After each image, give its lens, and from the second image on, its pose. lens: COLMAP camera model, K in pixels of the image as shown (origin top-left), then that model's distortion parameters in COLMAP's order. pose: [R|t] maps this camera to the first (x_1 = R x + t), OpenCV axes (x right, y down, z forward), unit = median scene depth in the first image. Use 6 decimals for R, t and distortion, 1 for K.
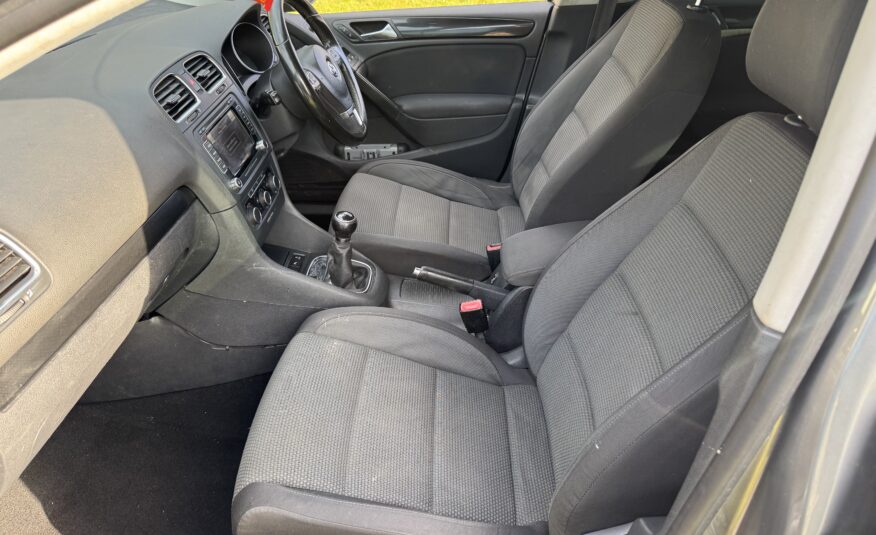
lens RADIAL K [[624.3, 0, 436.2], [0, 624.3, 271.6], [0, 0, 1]] dist [0.081181, -0.113671]
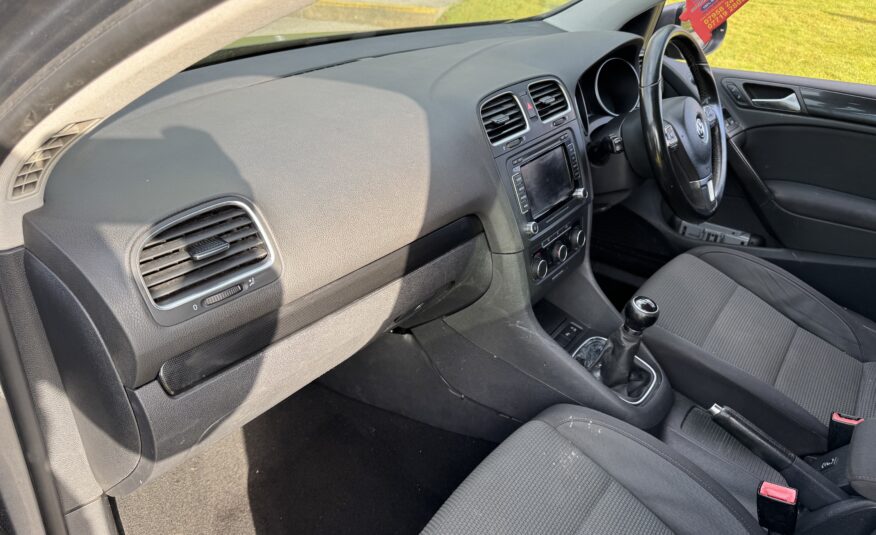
lens RADIAL K [[624.3, 0, 436.2], [0, 624.3, 271.6], [0, 0, 1]] dist [0.081181, -0.113671]
pose [[0.827488, 0.323607, -0.458848, -0.012971], [-0.355488, 0.934508, 0.017983, -0.045828], [0.434616, 0.148234, 0.888333, 0.168198]]
